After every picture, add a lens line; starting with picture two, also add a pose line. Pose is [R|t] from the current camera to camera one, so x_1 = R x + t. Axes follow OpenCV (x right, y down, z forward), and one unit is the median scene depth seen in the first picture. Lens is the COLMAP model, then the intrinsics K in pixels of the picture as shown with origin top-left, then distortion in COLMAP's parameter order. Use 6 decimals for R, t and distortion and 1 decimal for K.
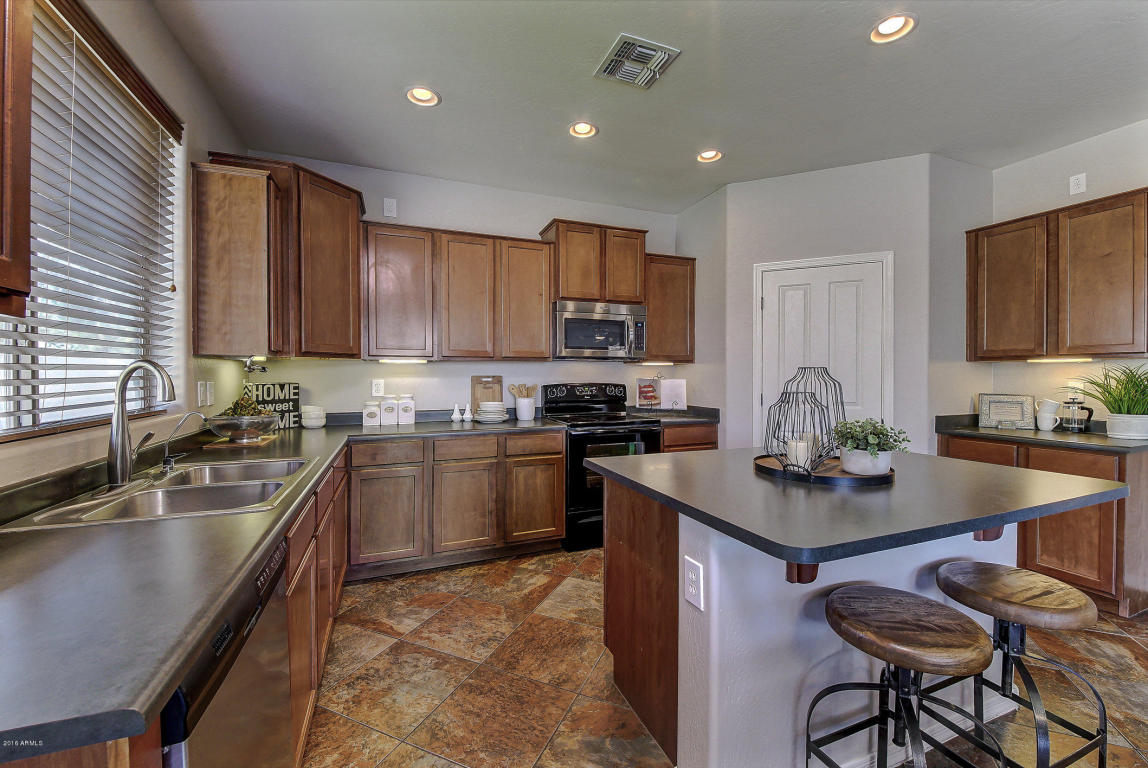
lens RADIAL K [[451.1, 0, 618.6], [0, 451.1, 380.0], [0, 0, 1]] dist [0.000270, -0.000014]
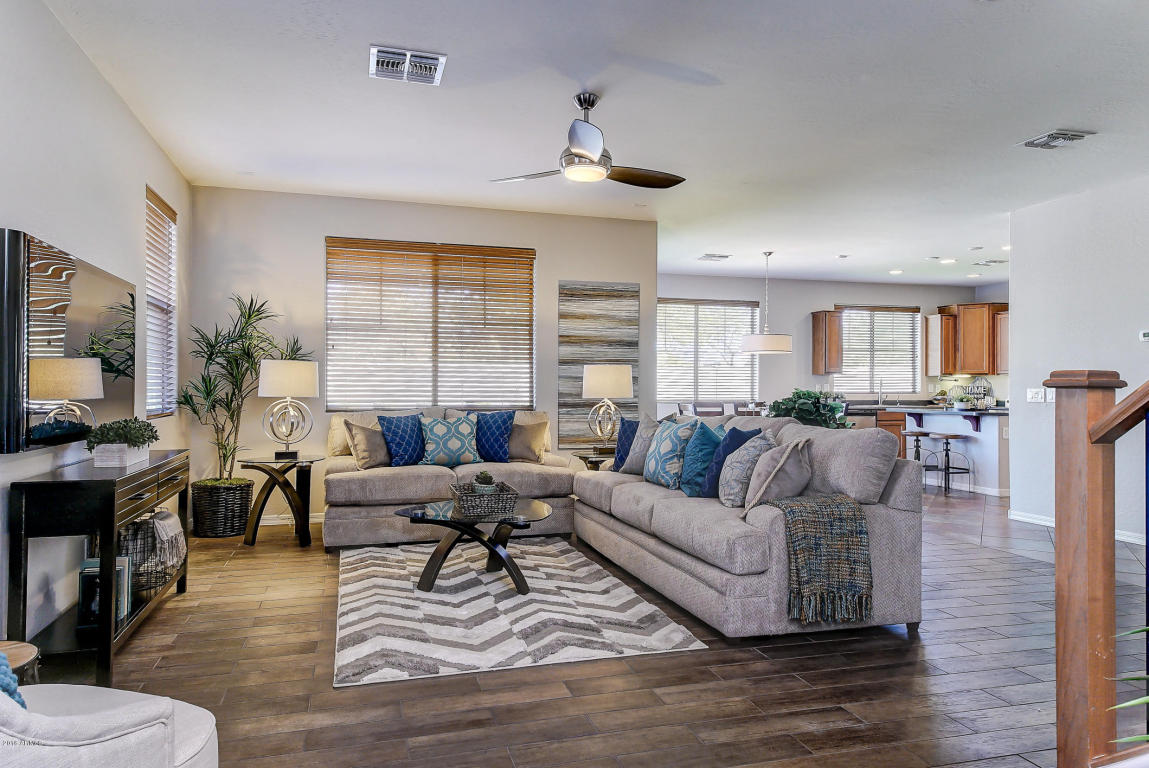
lens RADIAL K [[742.7, 0, 574.5], [0, 742.7, 384.0], [0, 0, 1]] dist [0.051077, -0.001111]
pose [[-0.104347, -0.006067, -0.994522, 3.204683], [-0.018044, 0.999828, -0.004206, 0.048340], [0.994377, 0.017506, -0.104439, -0.645923]]
